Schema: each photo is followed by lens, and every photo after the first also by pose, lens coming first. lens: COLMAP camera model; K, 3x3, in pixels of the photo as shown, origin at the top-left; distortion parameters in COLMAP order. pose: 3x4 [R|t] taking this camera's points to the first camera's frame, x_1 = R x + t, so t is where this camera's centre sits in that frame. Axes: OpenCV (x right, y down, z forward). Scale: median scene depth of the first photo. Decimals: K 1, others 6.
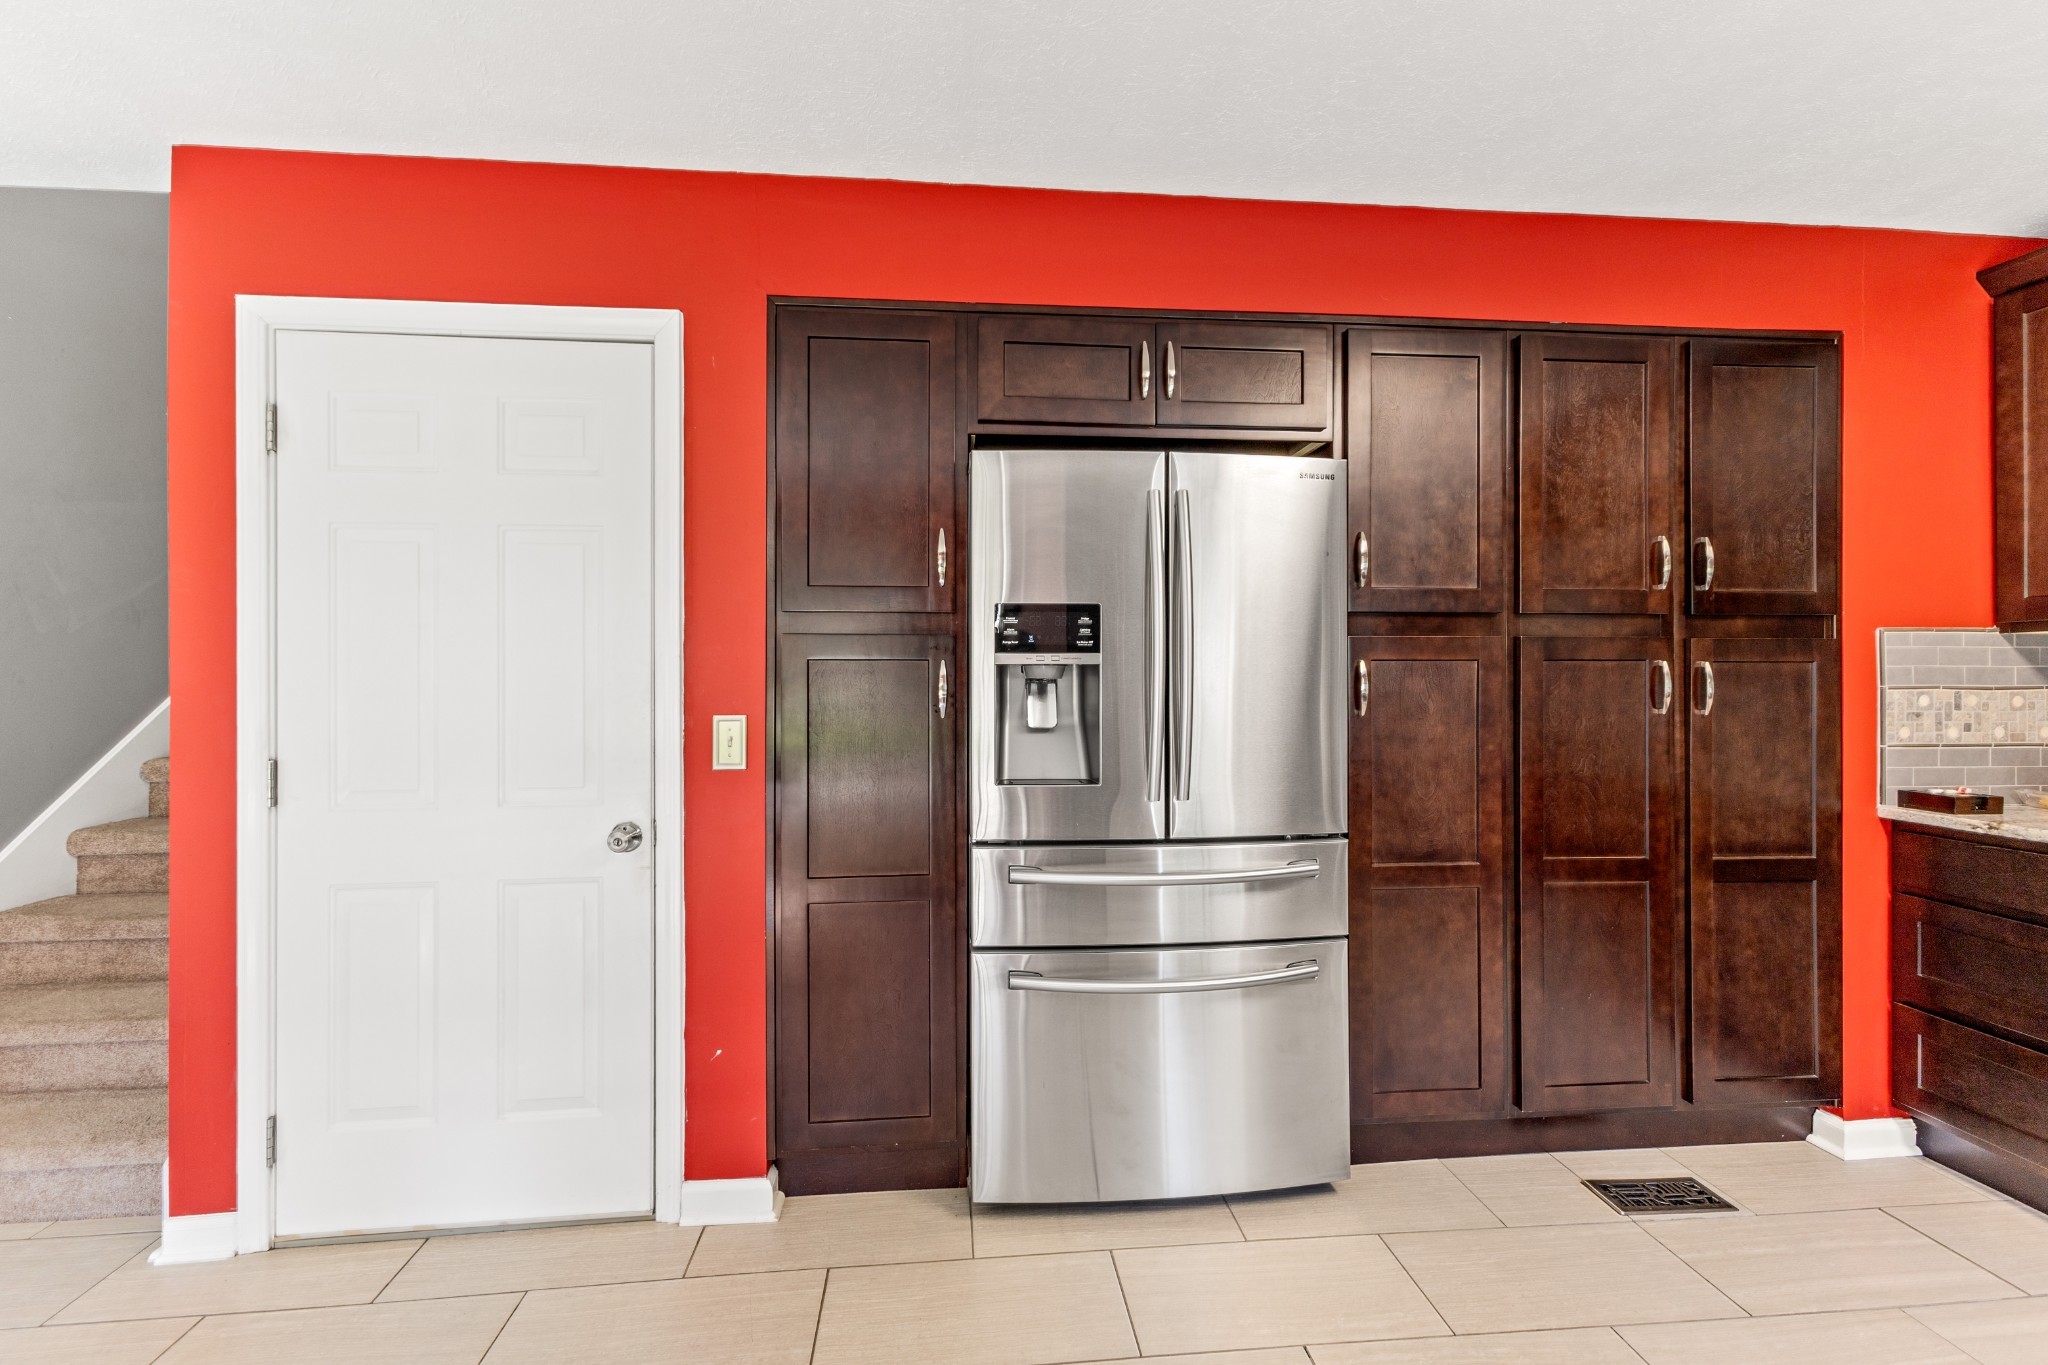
lens RADIAL K [[893.8, 0, 1022.0], [0, 893.8, 679.2], [0, 0, 1]] dist [0.003068, -0.000321]
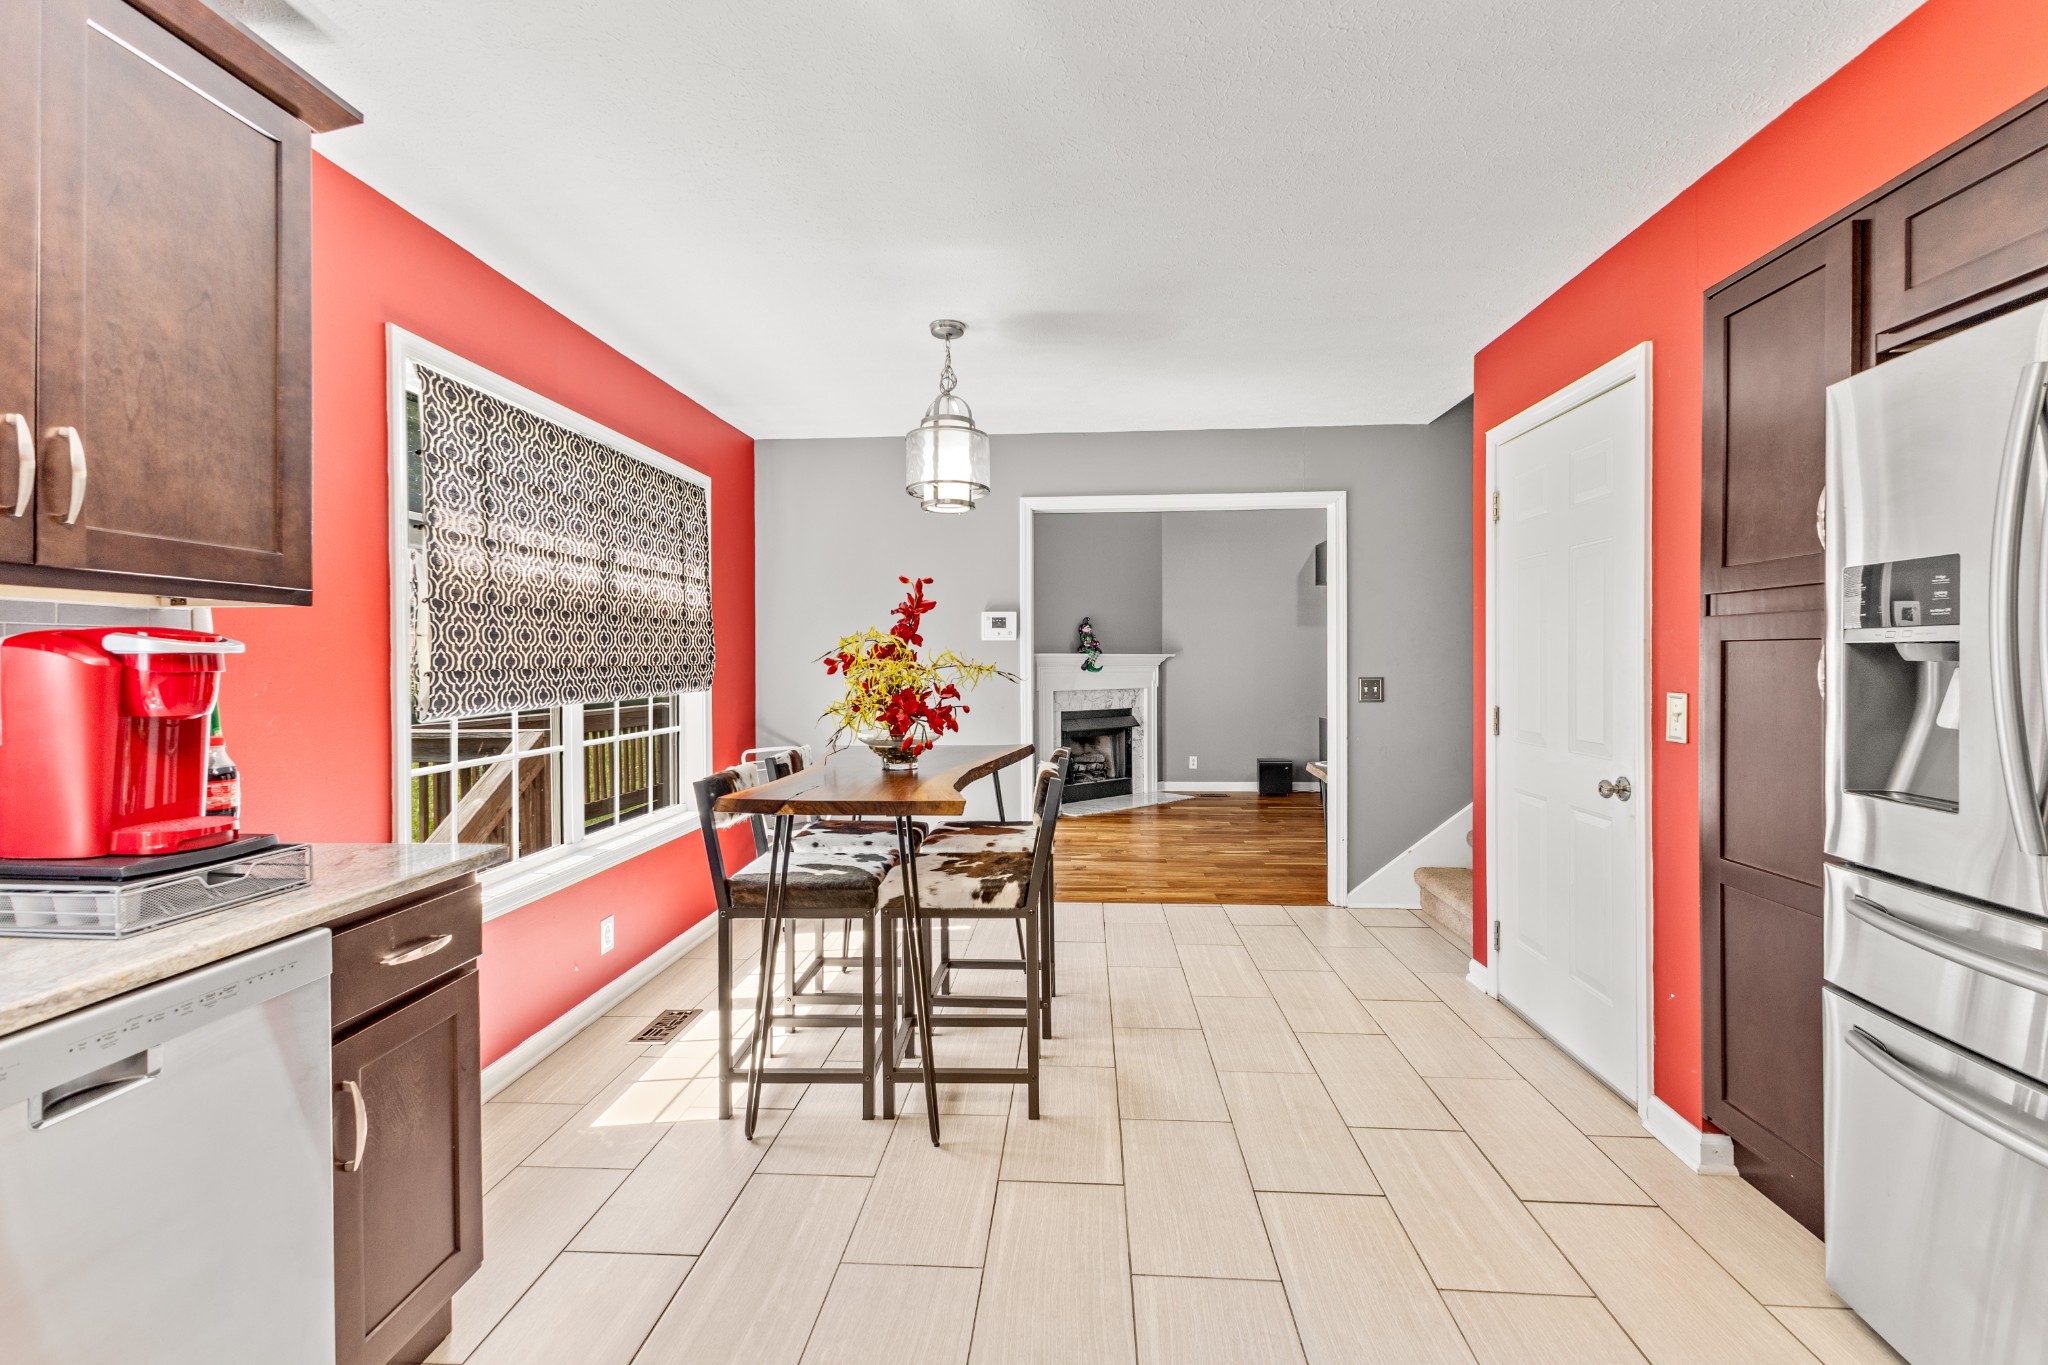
lens RADIAL K [[893.8, 0, 1022.0], [0, 893.8, 679.2], [0, 0, 1]] dist [0.003068, -0.000321]
pose [[-0.175486, 0.025431, -0.984153, 0.900432], [0.005859, 0.999676, 0.024788, -0.008378], [0.984465, -0.001416, -0.175578, 0.405280]]
